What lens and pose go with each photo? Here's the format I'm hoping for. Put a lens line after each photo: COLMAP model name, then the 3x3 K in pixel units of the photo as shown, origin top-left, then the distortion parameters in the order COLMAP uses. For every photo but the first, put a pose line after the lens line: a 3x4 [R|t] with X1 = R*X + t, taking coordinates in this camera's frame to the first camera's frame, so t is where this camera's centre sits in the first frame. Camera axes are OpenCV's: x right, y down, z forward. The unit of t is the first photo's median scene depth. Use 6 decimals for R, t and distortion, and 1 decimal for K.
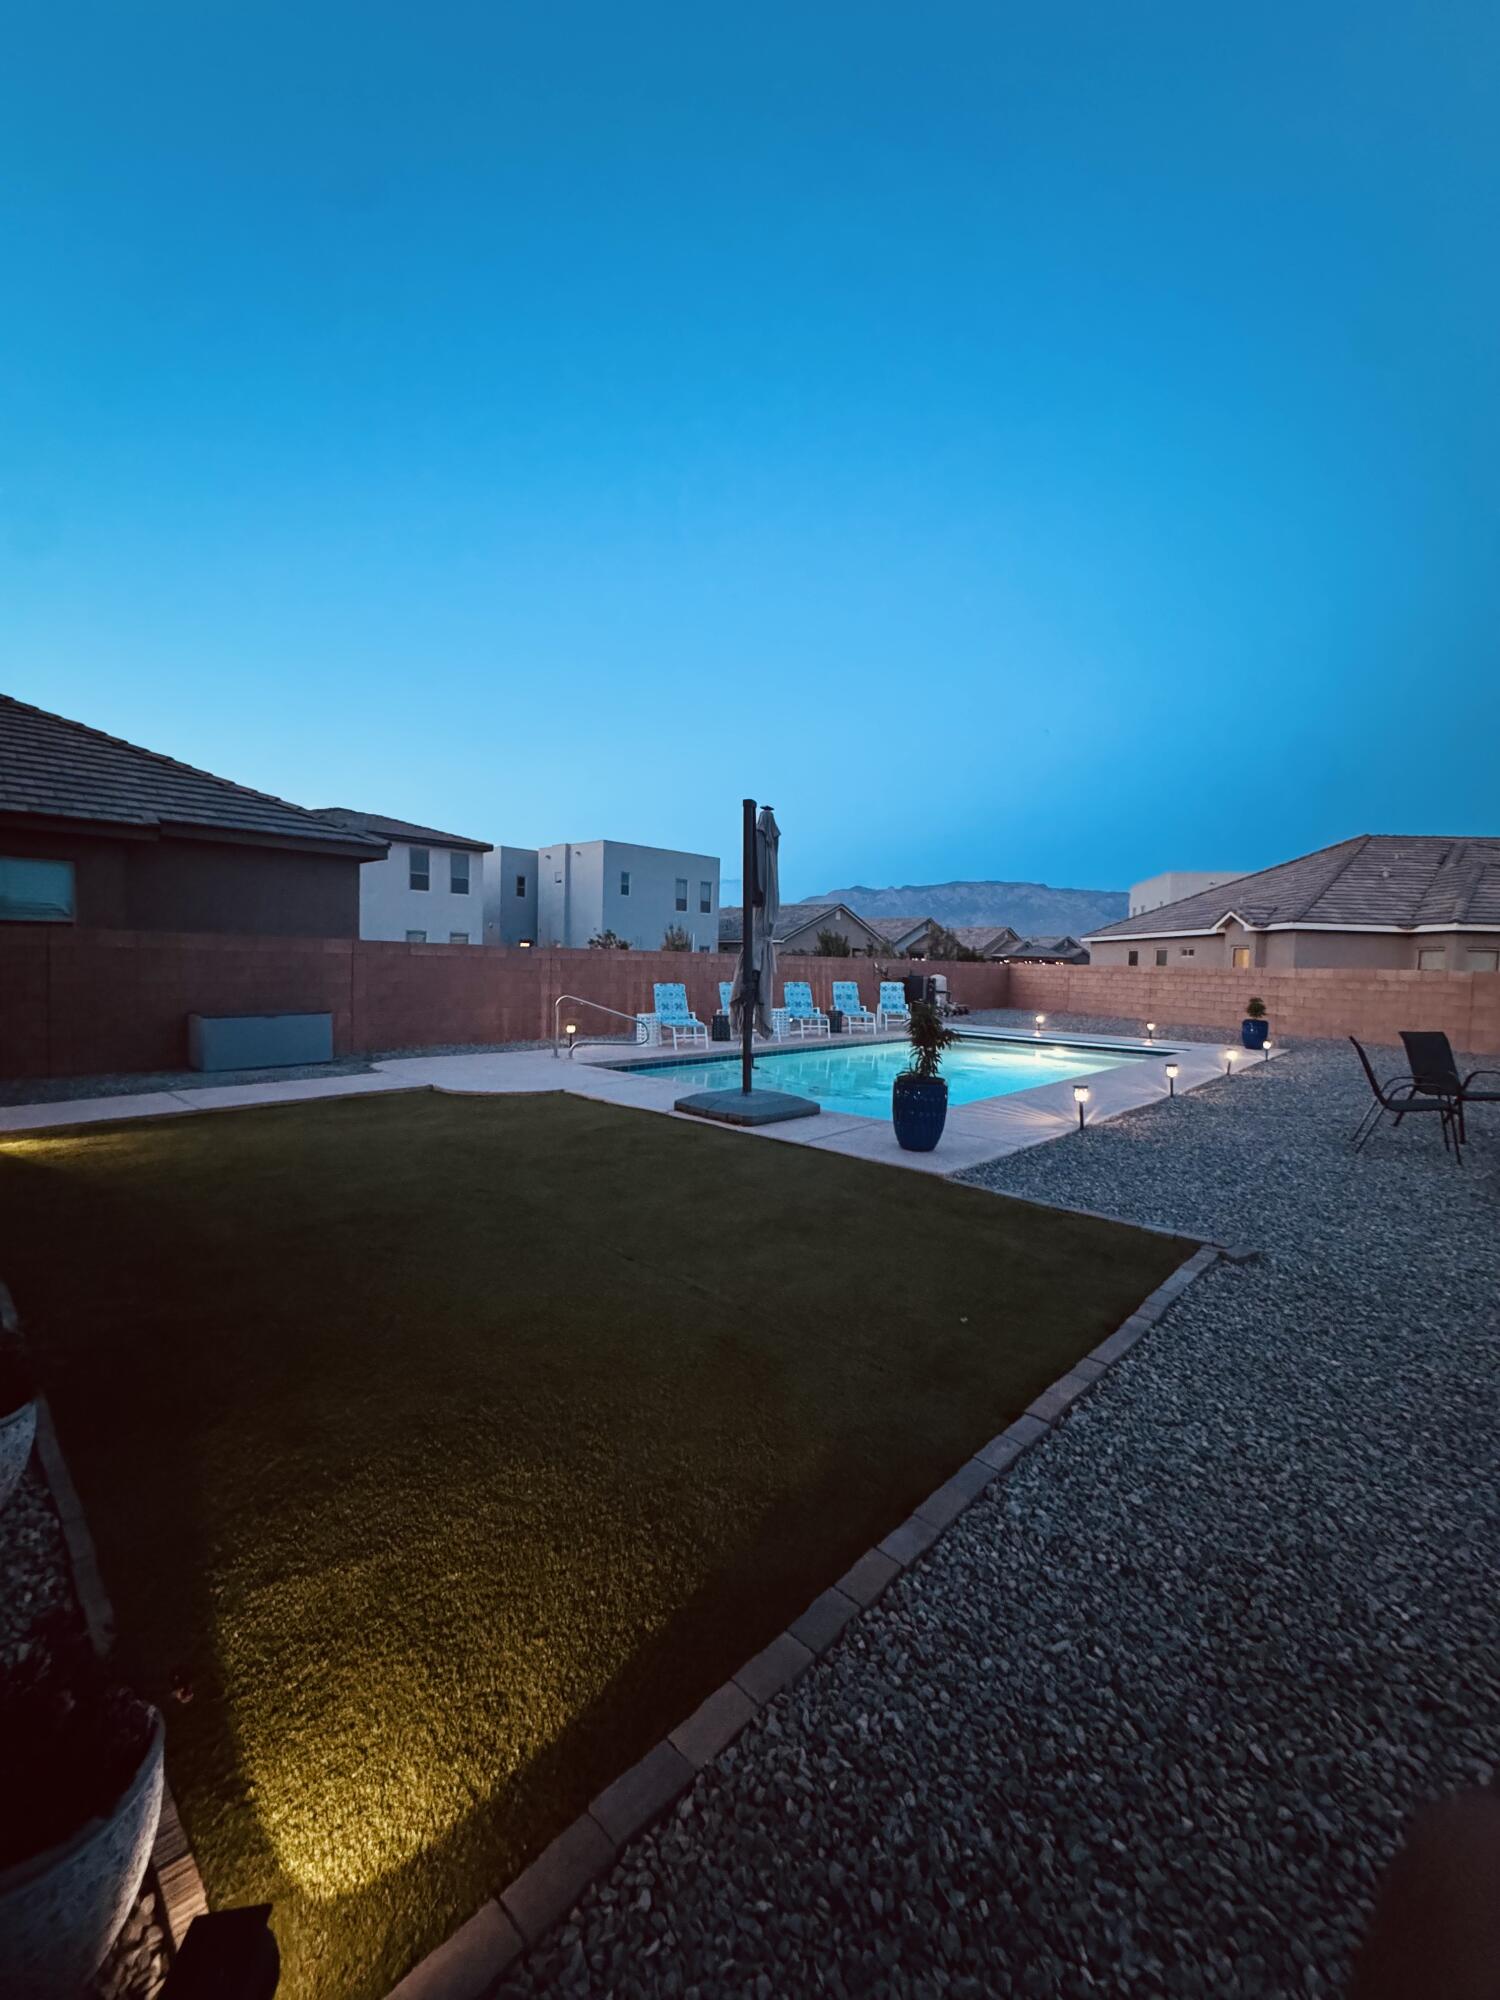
lens RADIAL K [[804.7, 0, 750.7], [0, 804.7, 998.1], [0, 0, 1]] dist [-0.003070, 0.000552]
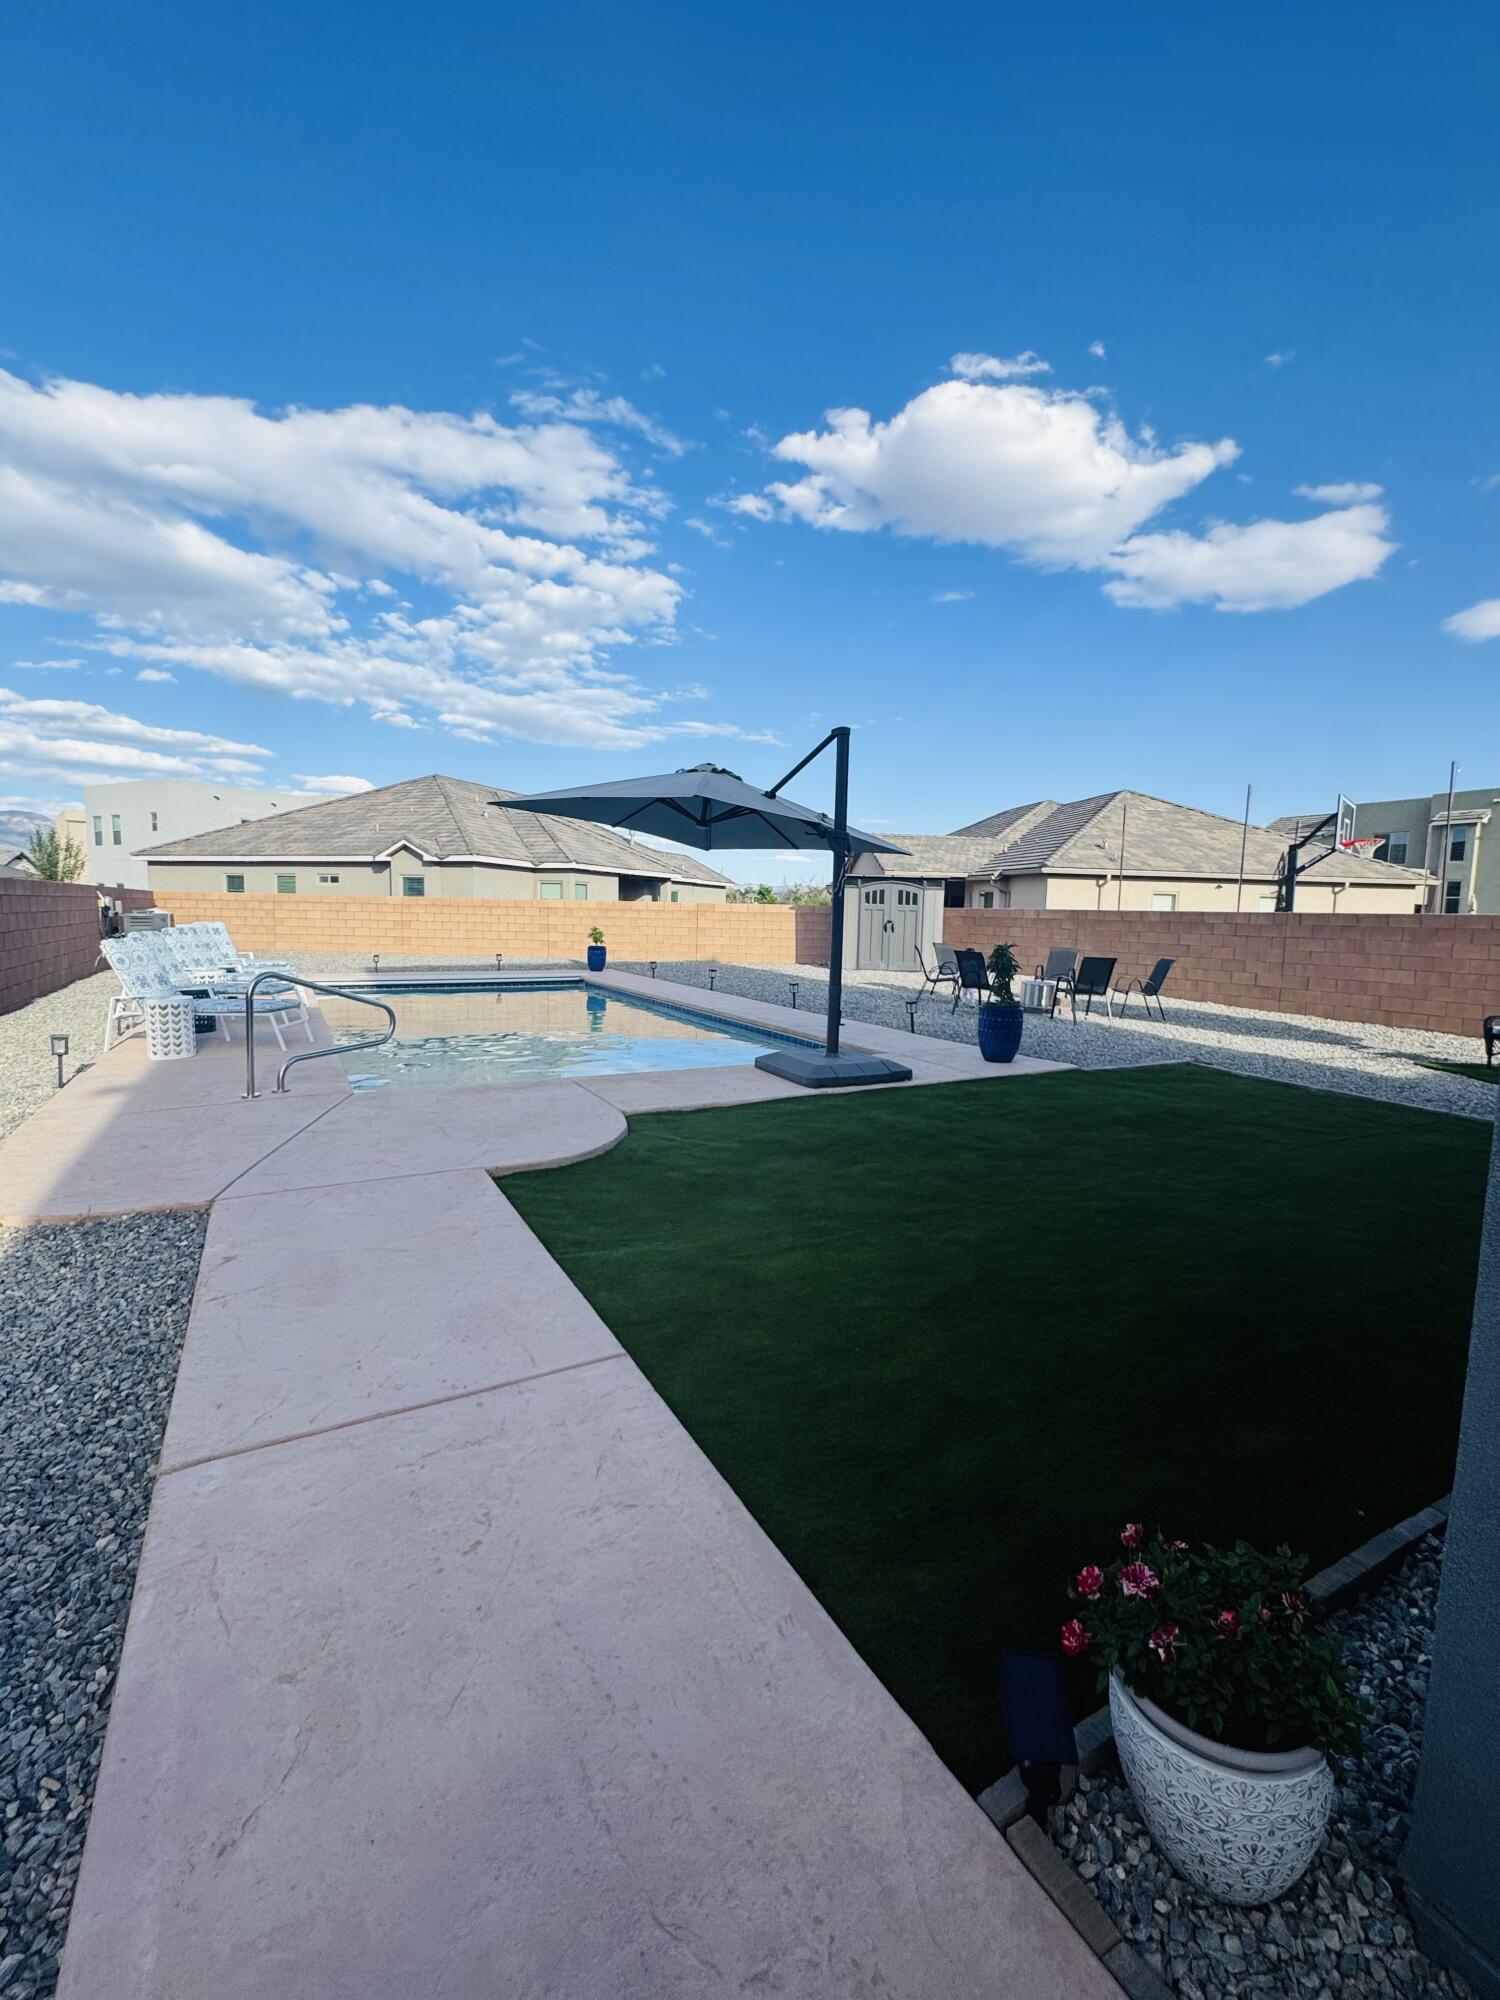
lens RADIAL K [[873.7, 0, 751.7], [0, 873.7, 995.7], [0, 0, 1]] dist [0.001302, 0.000284]
pose [[0.310827, -0.107590, 0.944357, -0.964967], [0.029378, 0.994185, 0.103597, -0.048851], [-0.950012, -0.004457, 0.312181, 0.793636]]
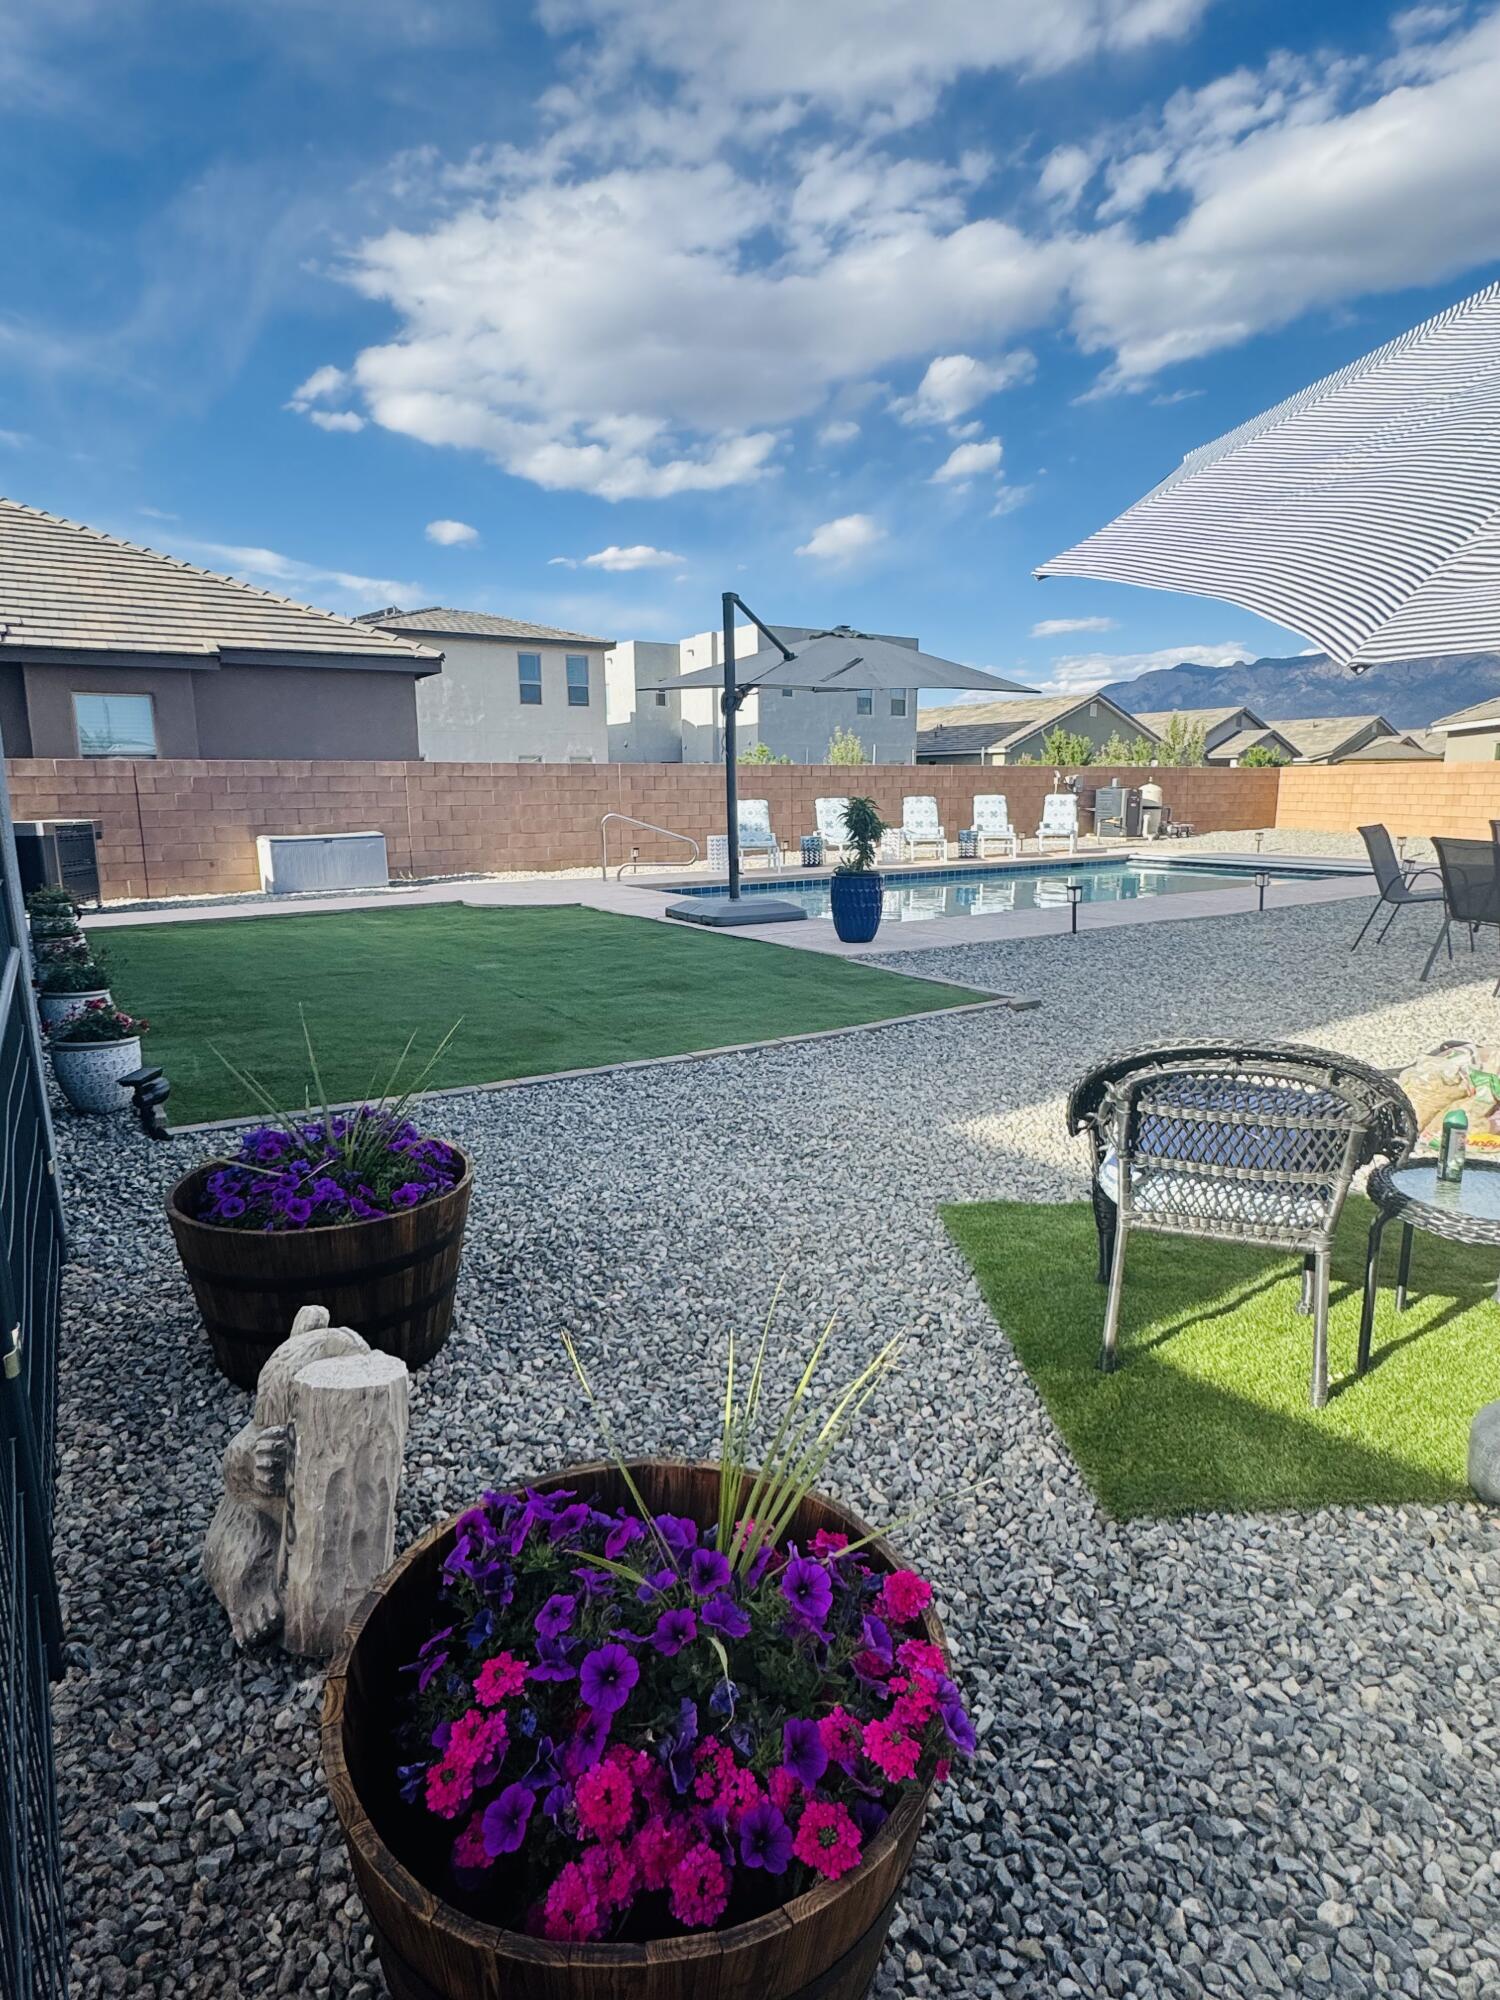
lens RADIAL K [[1104.1, 0, 750.0], [0, 1104.1, 1000.0], [0, 0, 1]] dist [-0.001583, 0.000143]
pose [[0.971292, 0.013203, -0.237526, 0.339584], [0.020861, 0.989885, 0.140329, 0.050294], [0.236976, -0.141255, 0.961192, -0.326225]]
